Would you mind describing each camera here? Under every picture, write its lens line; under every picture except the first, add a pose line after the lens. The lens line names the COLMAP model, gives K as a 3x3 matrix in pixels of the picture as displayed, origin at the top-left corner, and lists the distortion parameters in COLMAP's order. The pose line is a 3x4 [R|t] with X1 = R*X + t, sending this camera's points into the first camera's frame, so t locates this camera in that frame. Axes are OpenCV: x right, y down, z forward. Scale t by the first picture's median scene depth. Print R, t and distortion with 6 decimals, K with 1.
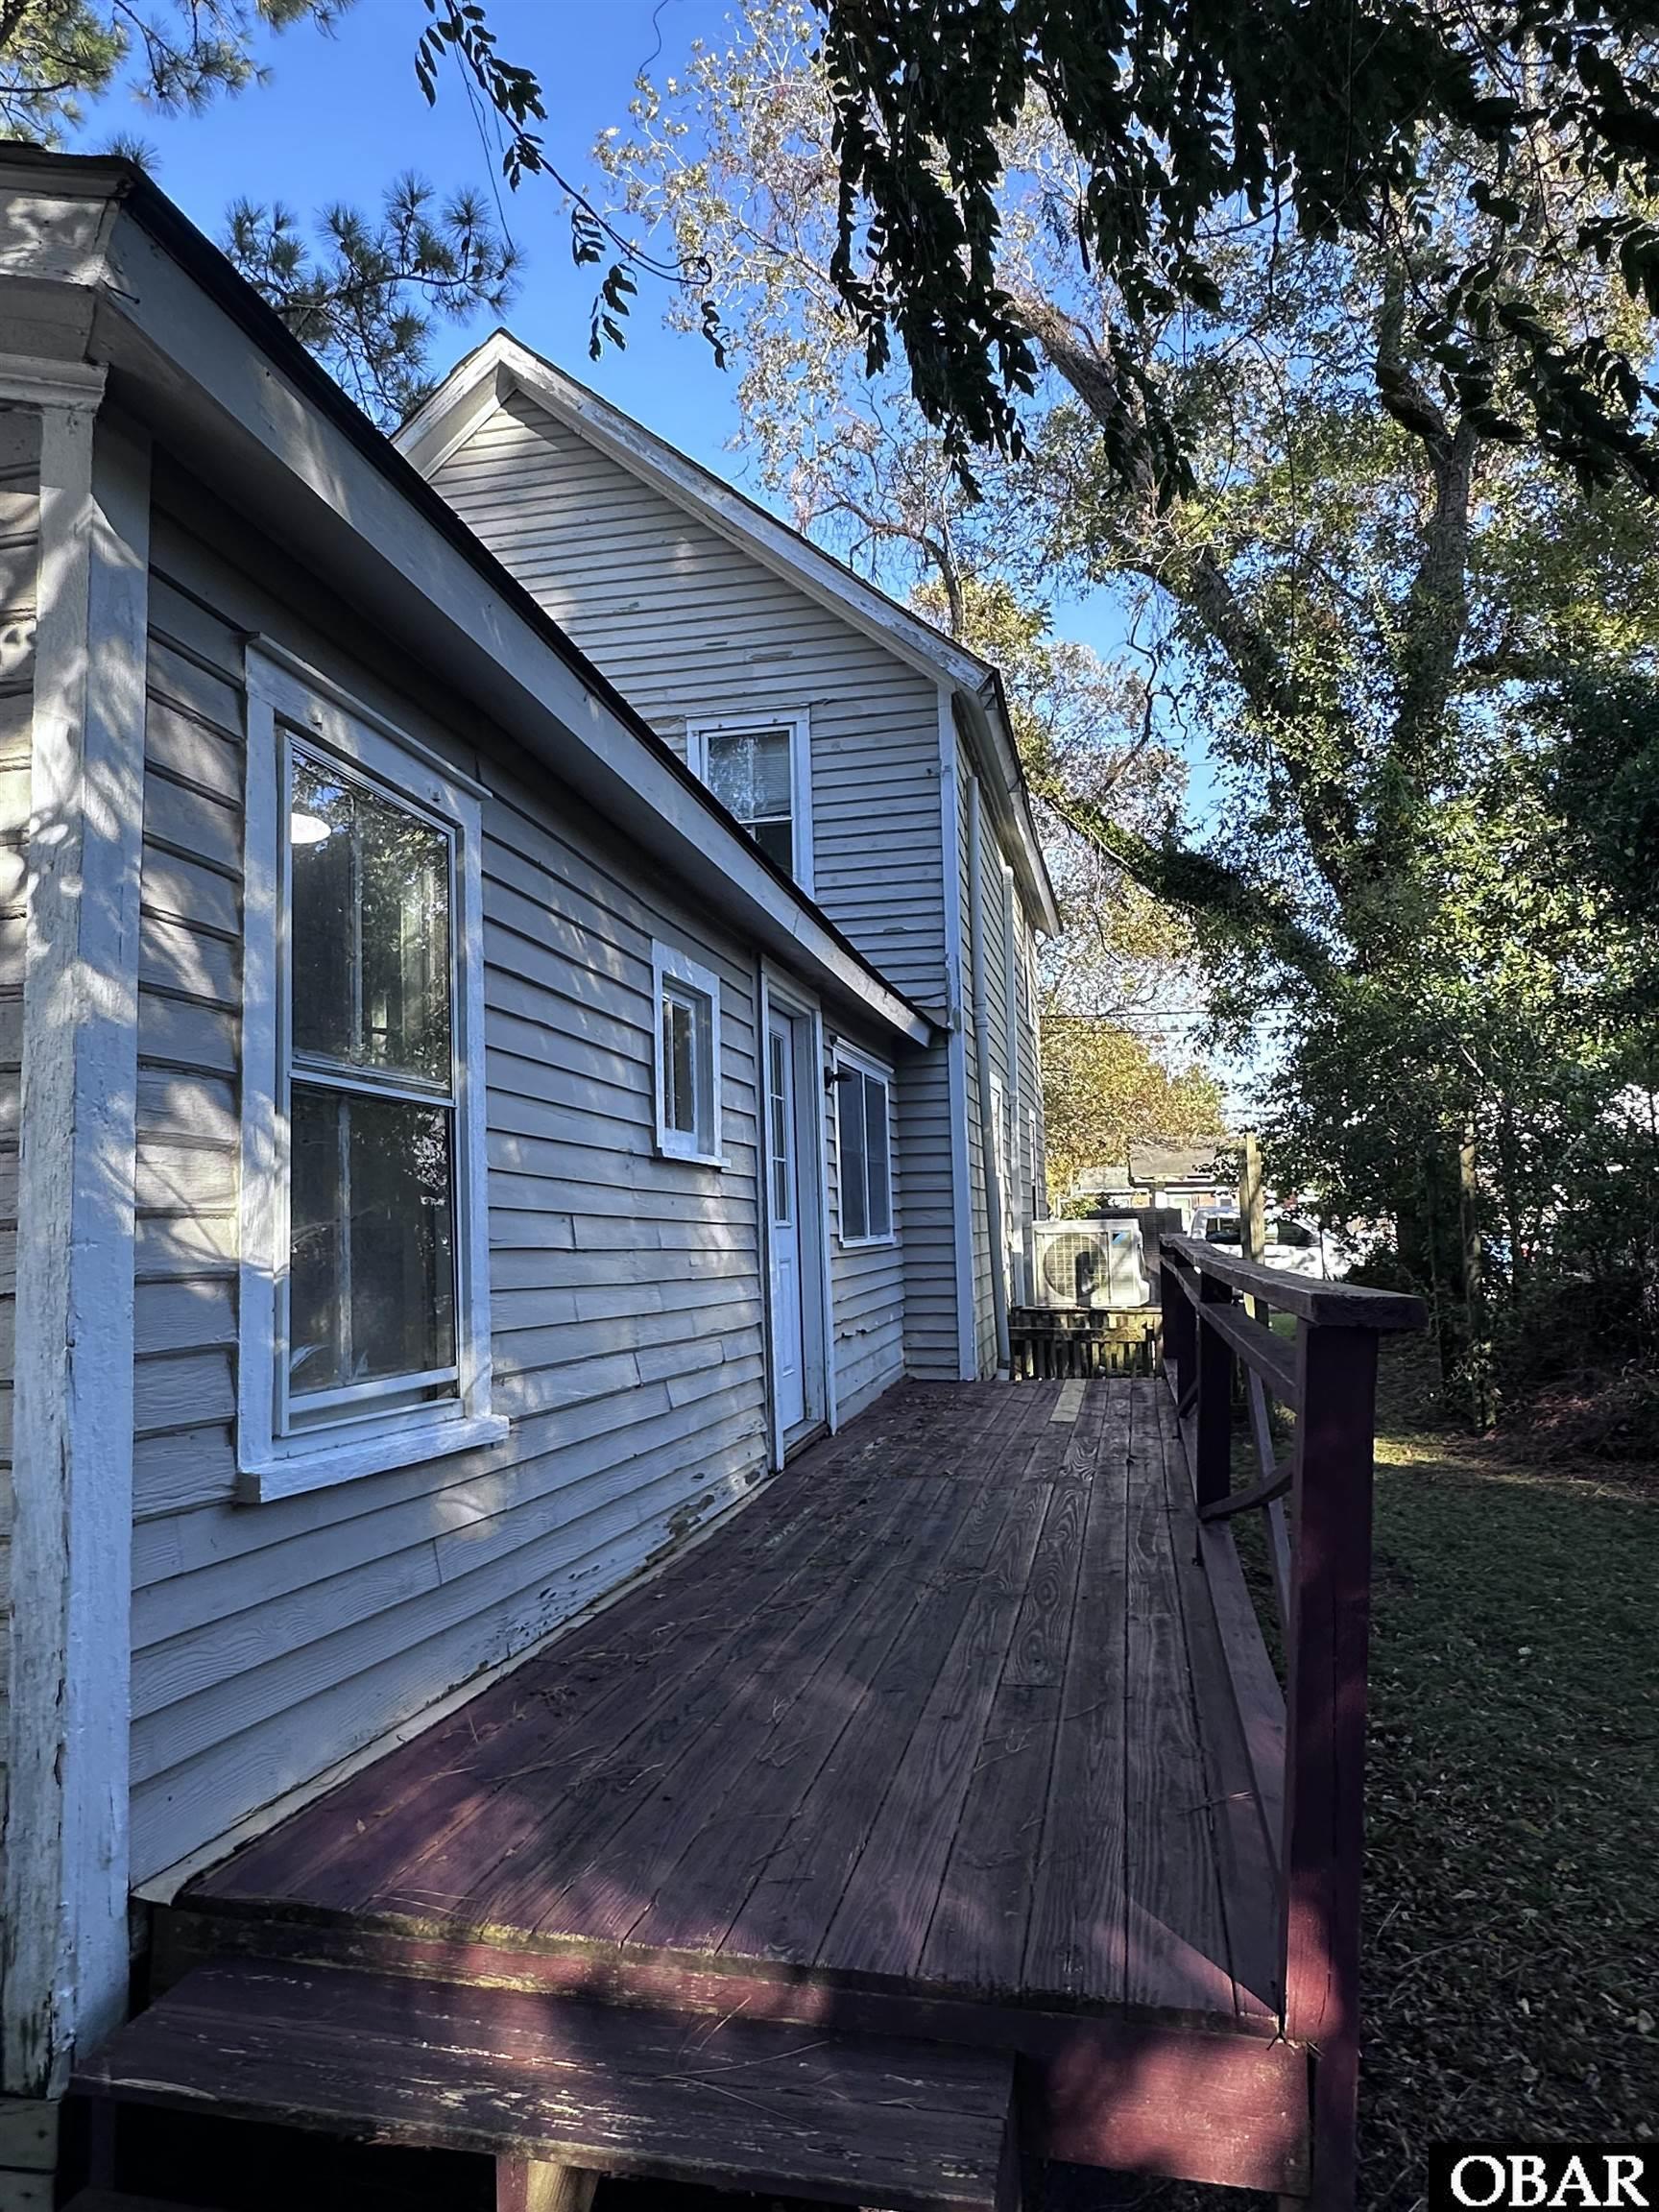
lens RADIAL K [[1364.4, 0, 829.4], [0, 1364.4, 1096.3], [0, 0, 1]] dist [-0.001194, 0.001830]
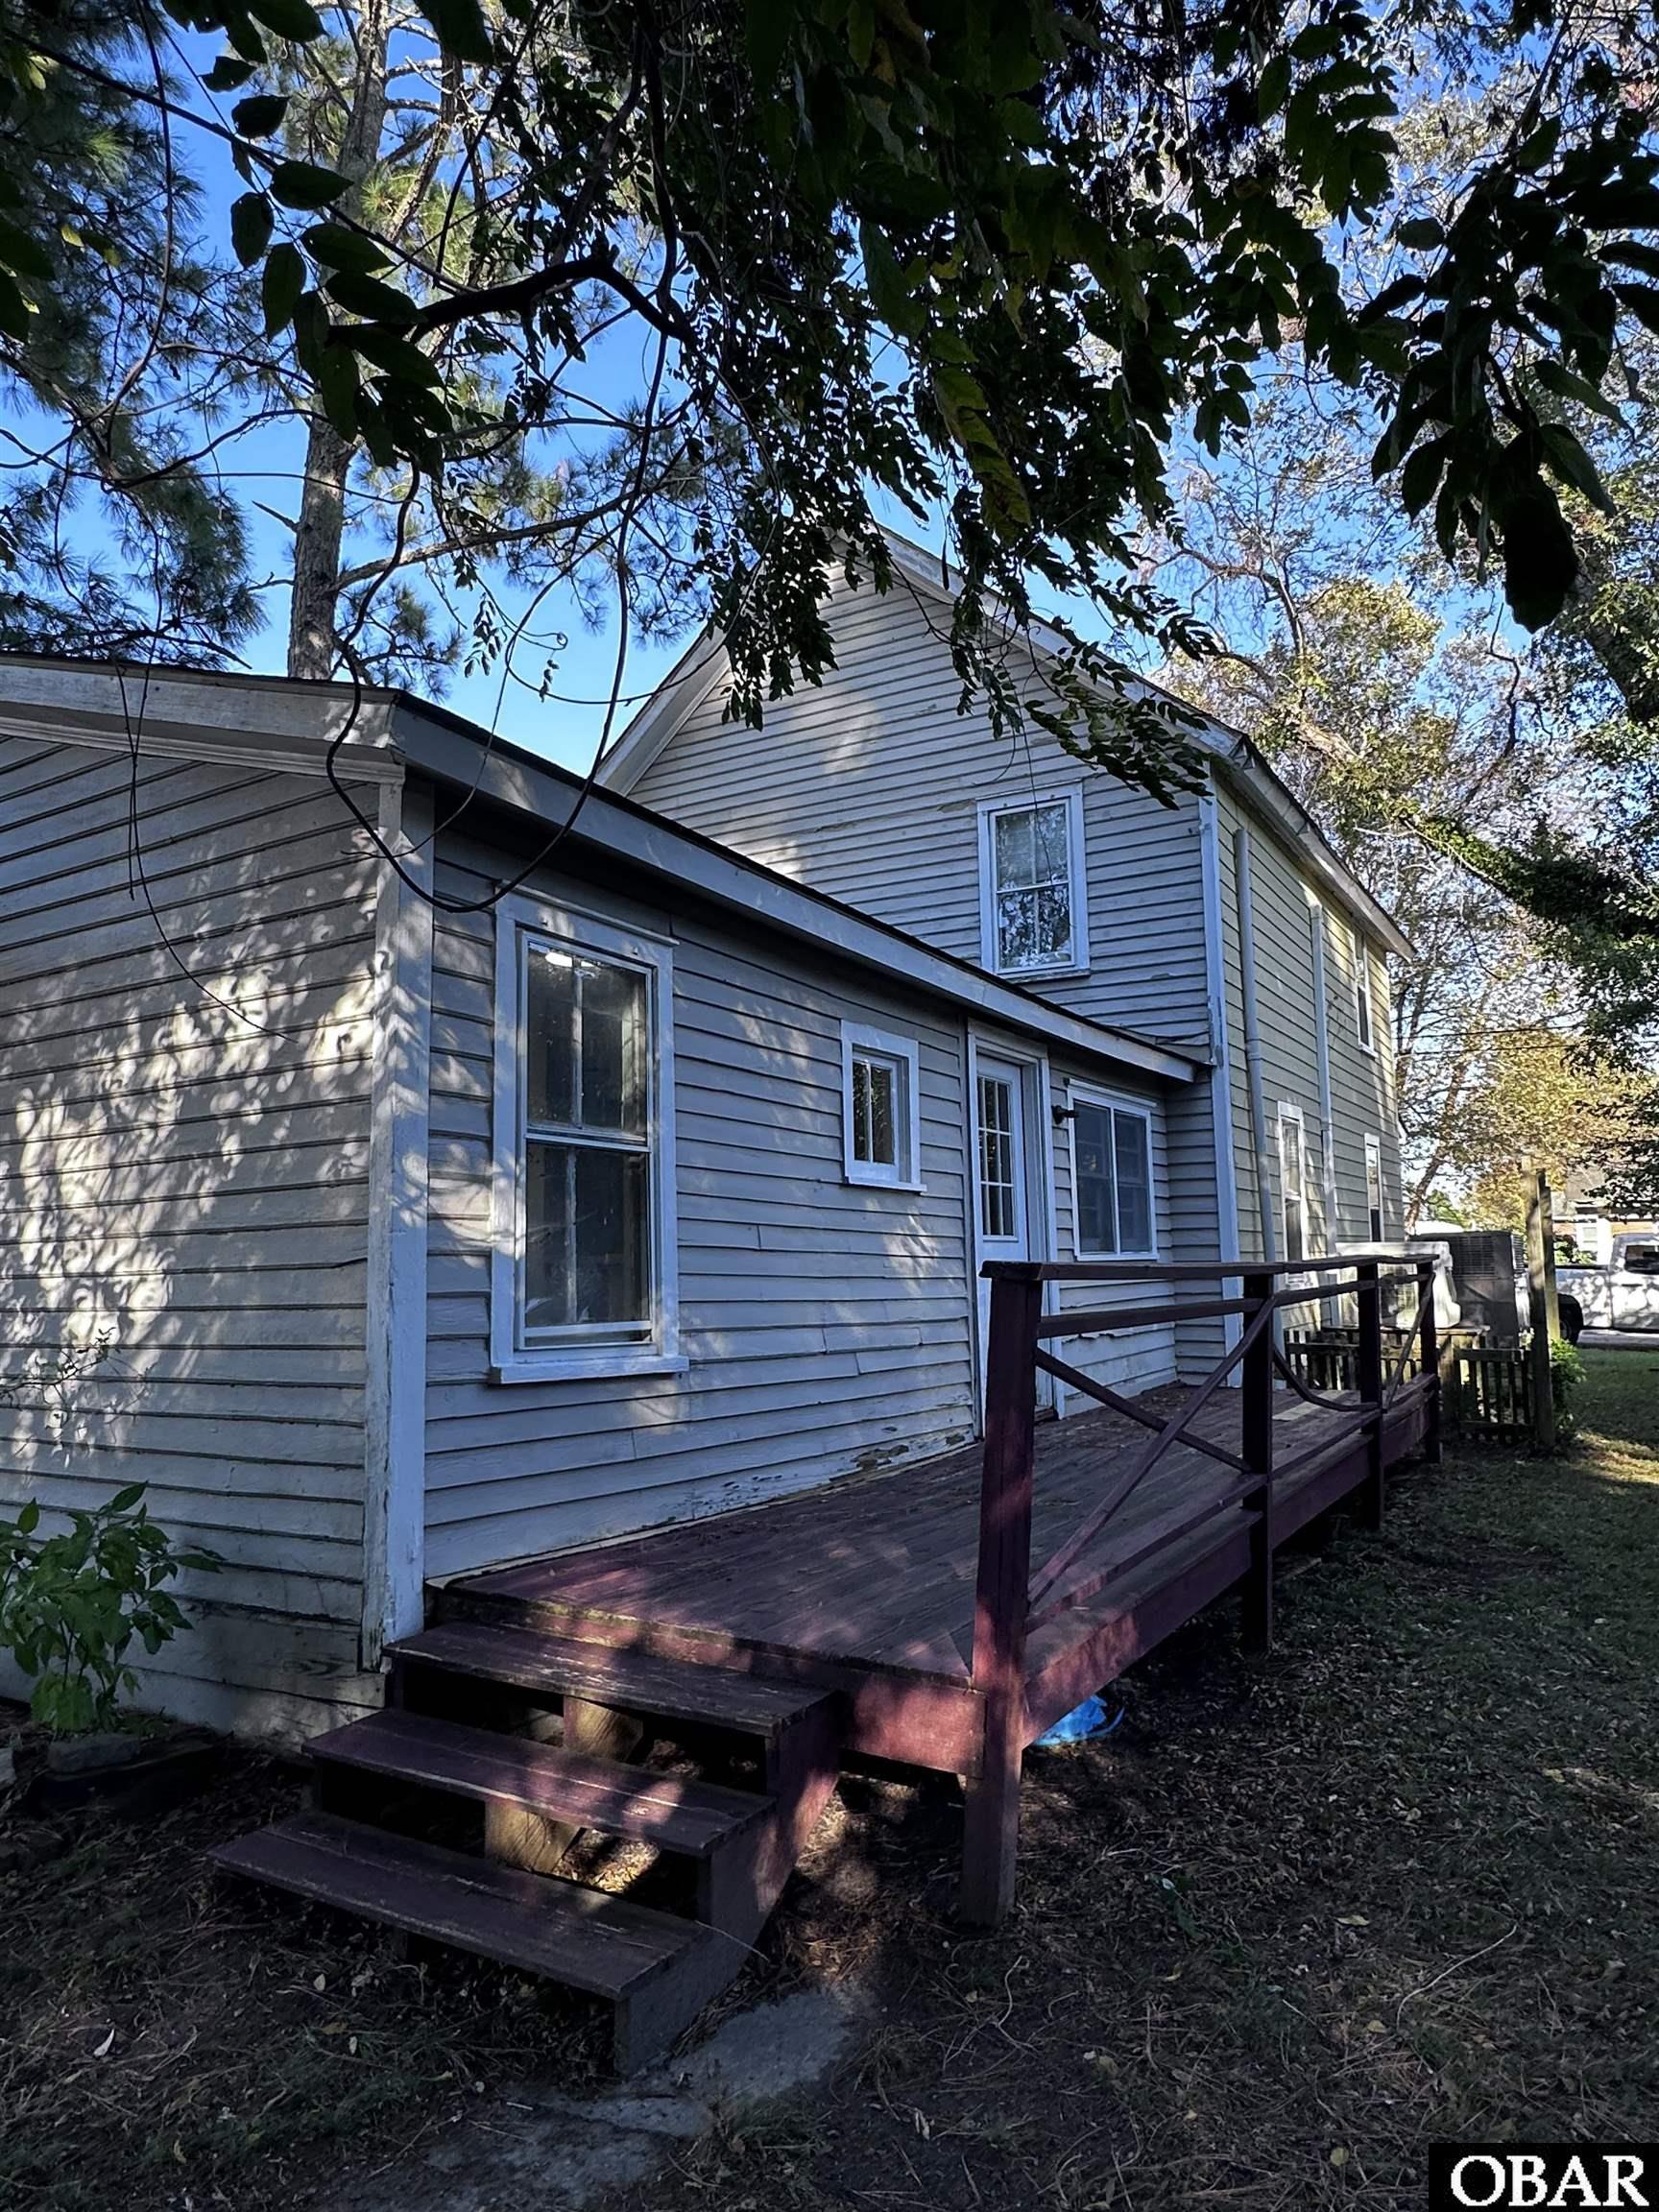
lens RADIAL K [[1364.4, 0, 829.4], [0, 1364.4, 1096.3], [0, 0, 1]] dist [-0.001194, 0.001830]
pose [[0.950517, -0.025807, -0.309597, 0.396377], [0.019855, 0.999553, -0.022361, -0.016375], [0.310036, 0.015107, 0.950605, -0.397848]]
